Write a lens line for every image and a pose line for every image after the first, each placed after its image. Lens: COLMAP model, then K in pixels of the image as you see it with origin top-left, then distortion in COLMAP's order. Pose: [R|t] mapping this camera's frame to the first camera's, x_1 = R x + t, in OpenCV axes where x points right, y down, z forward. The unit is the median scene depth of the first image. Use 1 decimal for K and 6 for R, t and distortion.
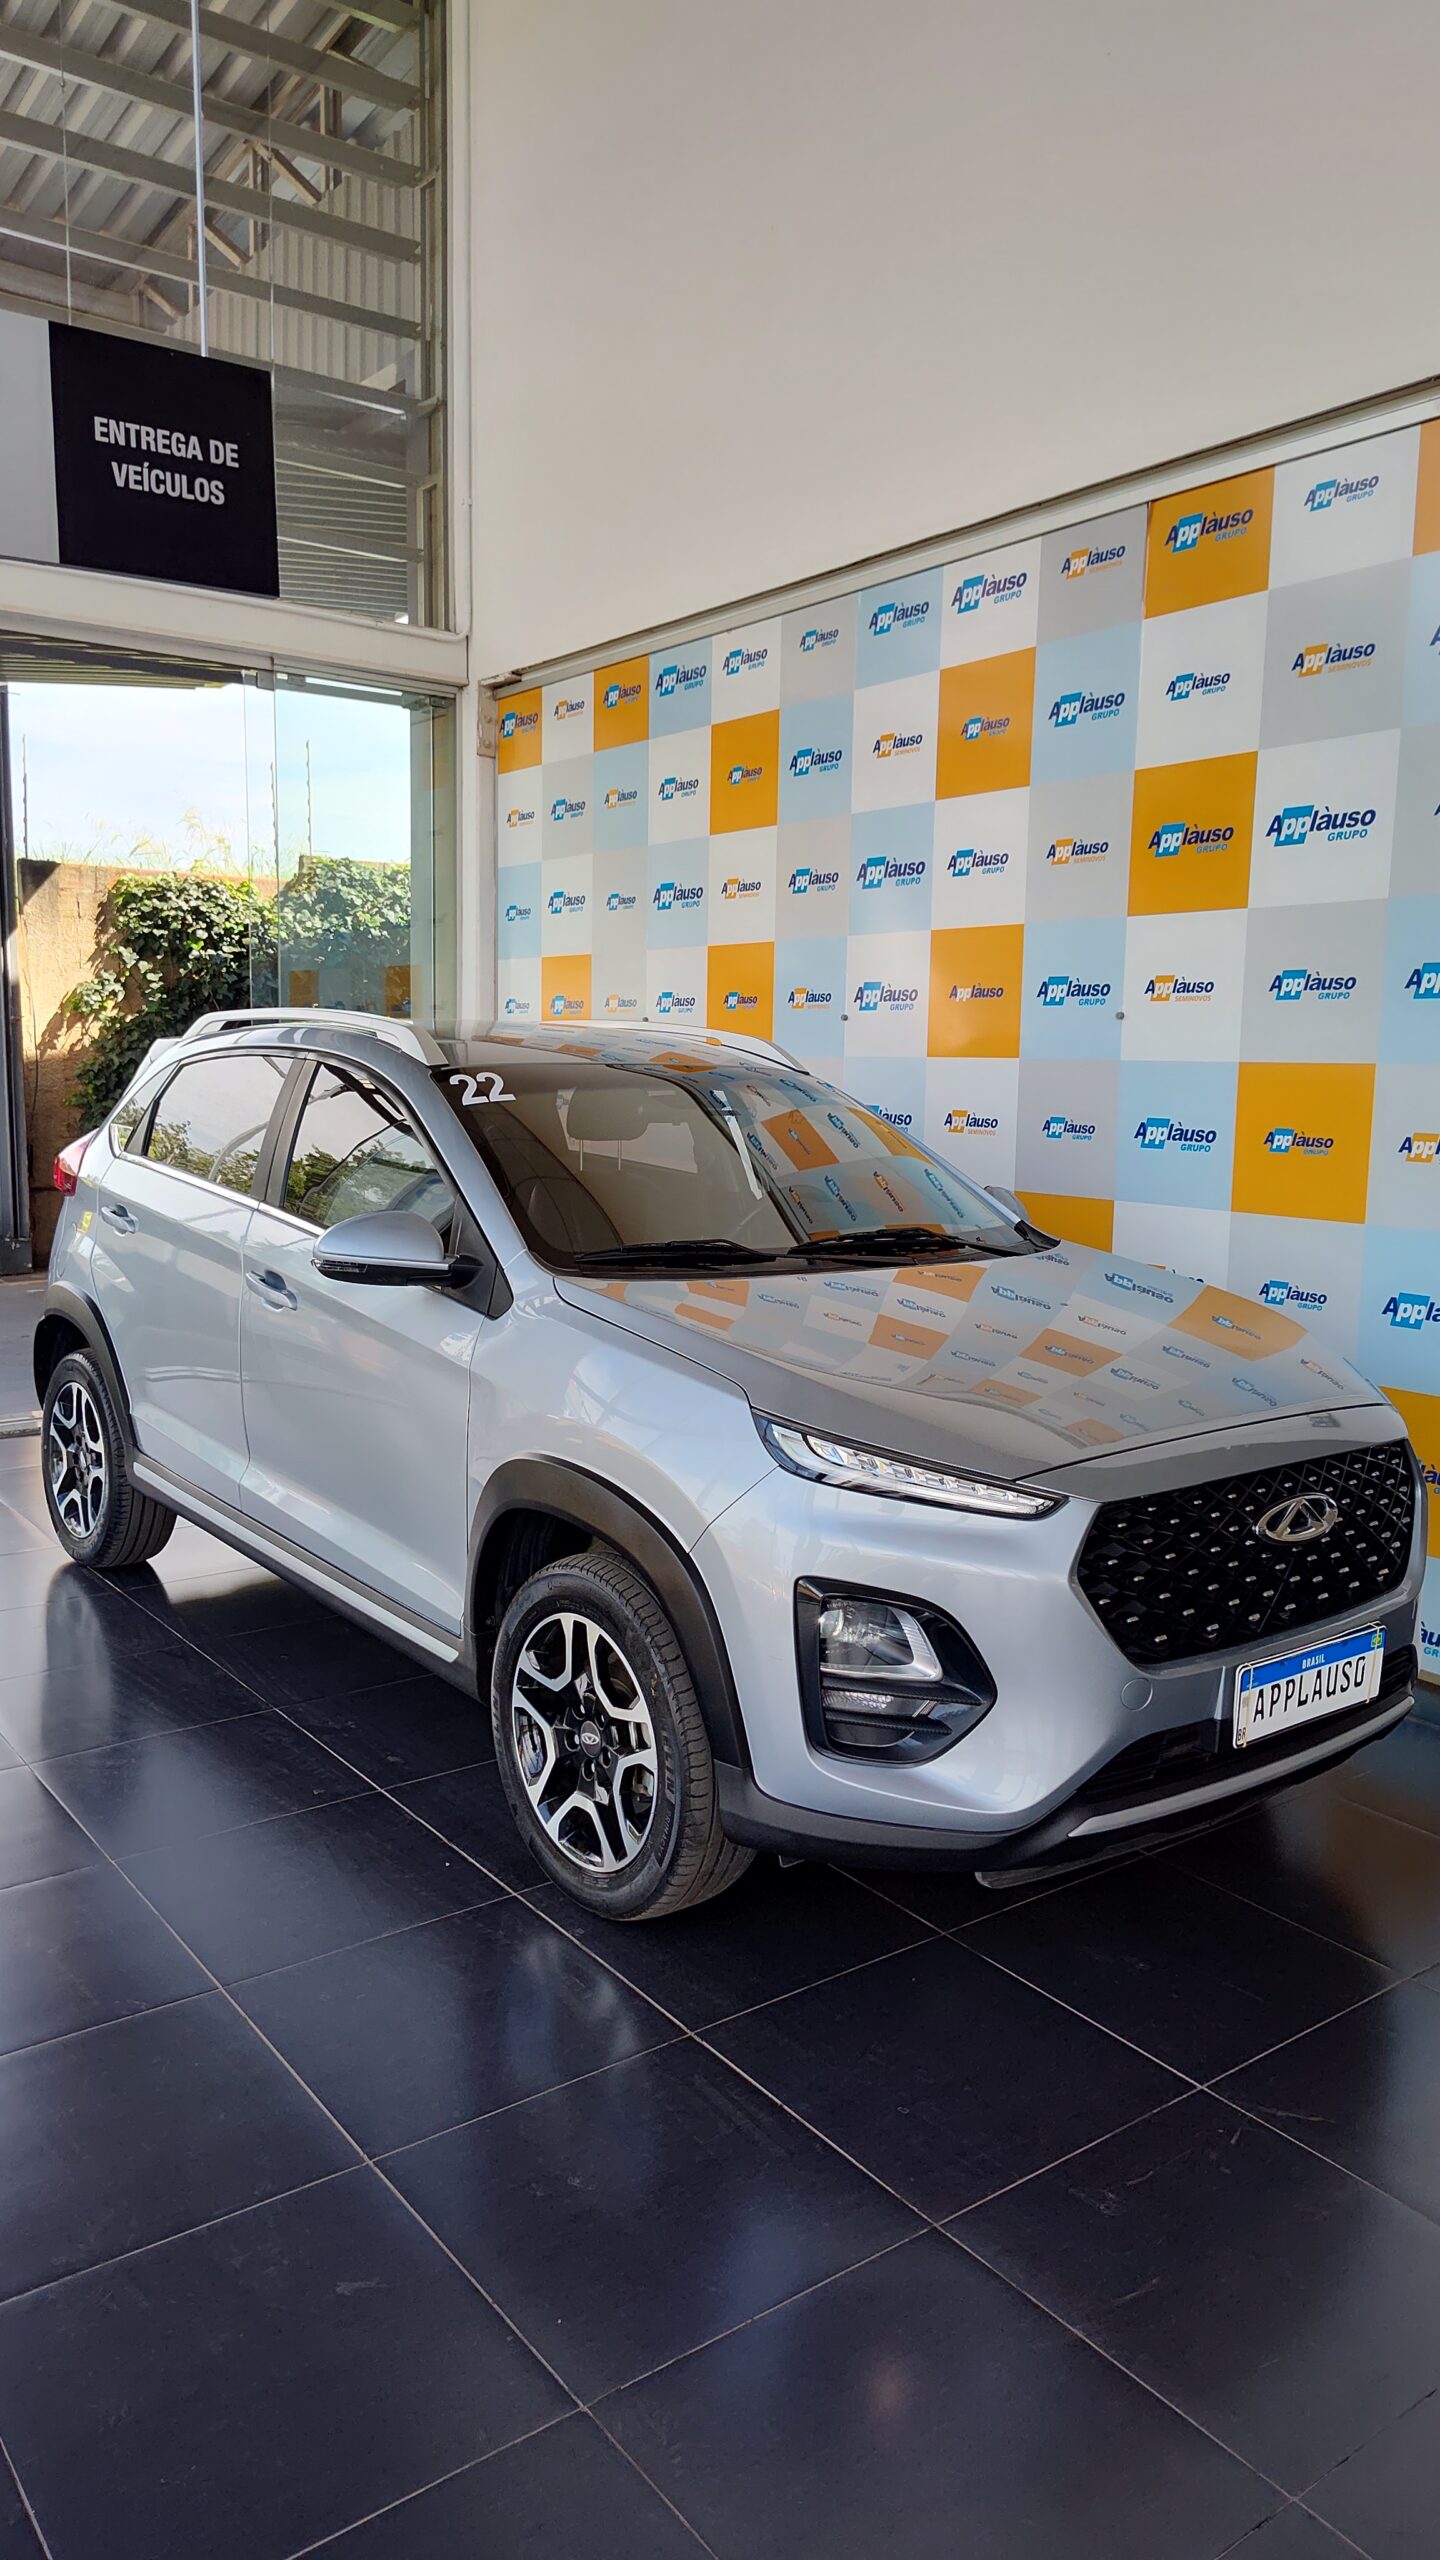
lens RADIAL K [[1757.9, 0, 717.7], [0, 1757.9, 1323.8], [0, 0, 1]] dist [0.000657, 0.000553]
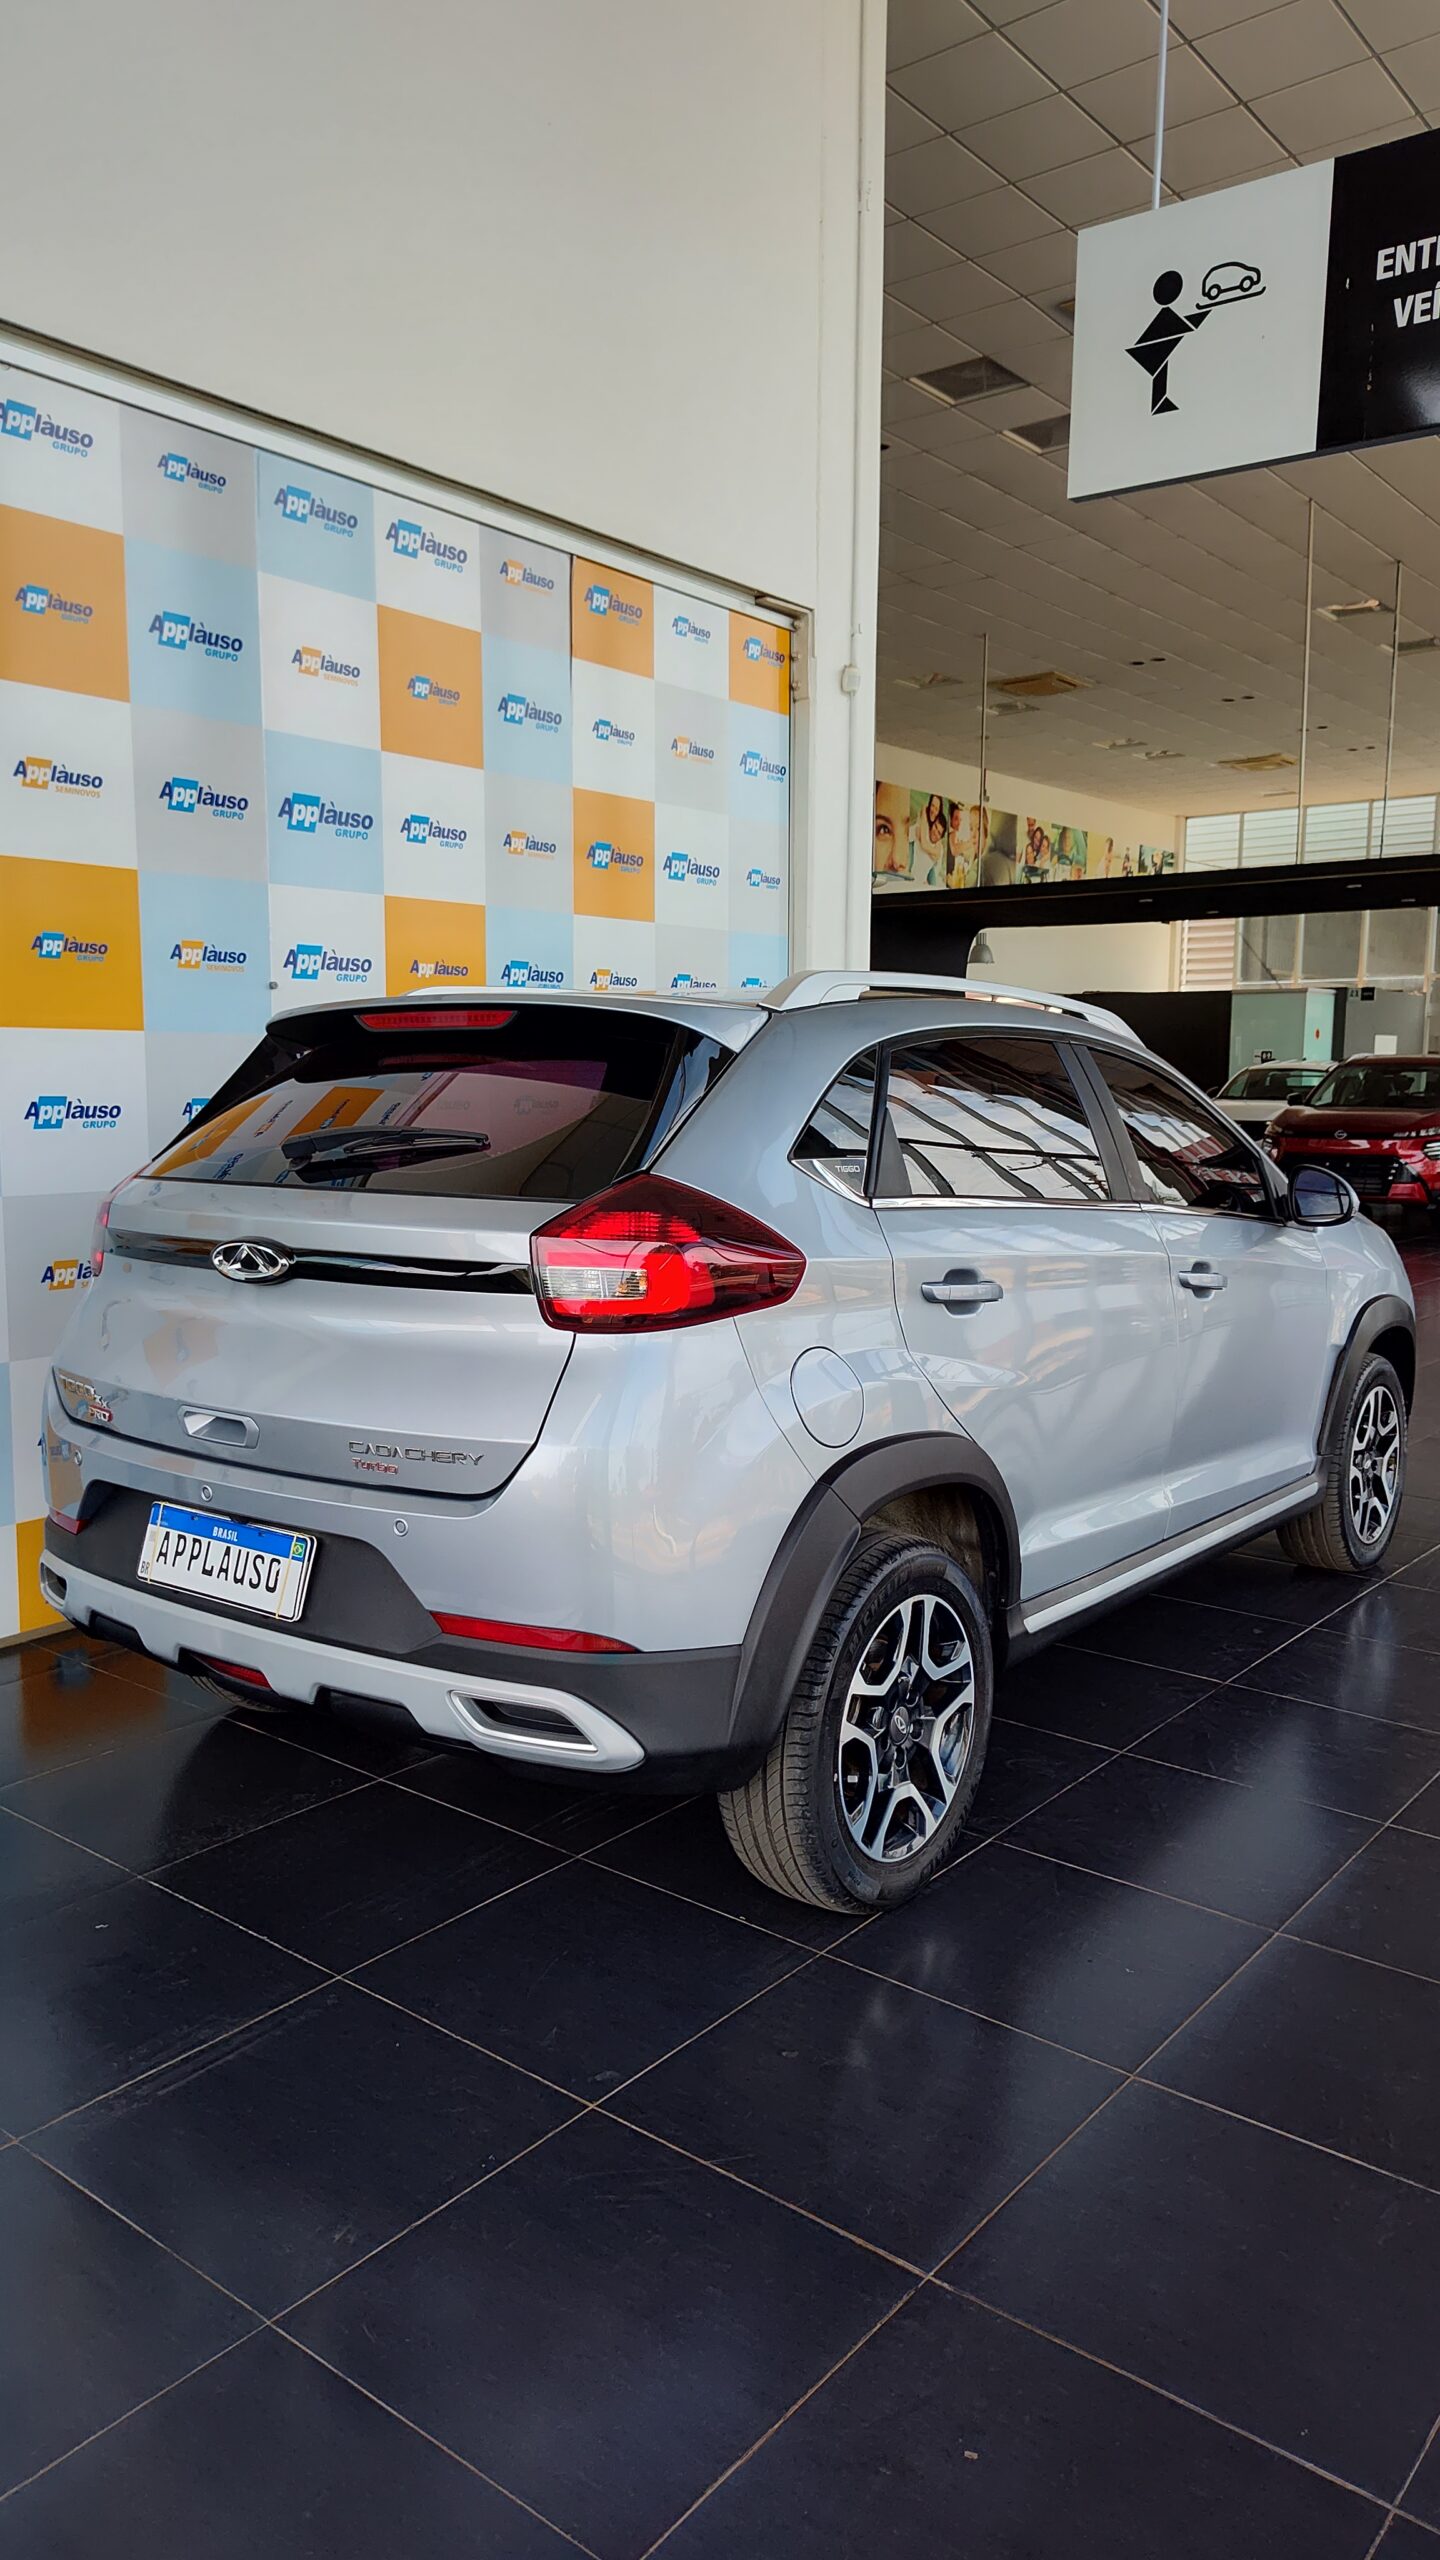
lens RADIAL K [[1700.2, 0, 720.0], [0, 1700.2, 1280.0], [0, 0, 1]] dist [0.000912, 0.000430]
pose [[-0.258987, -0.152732, 0.953729, -0.865970], [0.122642, 0.974227, 0.189319, -0.194107], [-0.958063, 0.165998, -0.233581, 1.184361]]
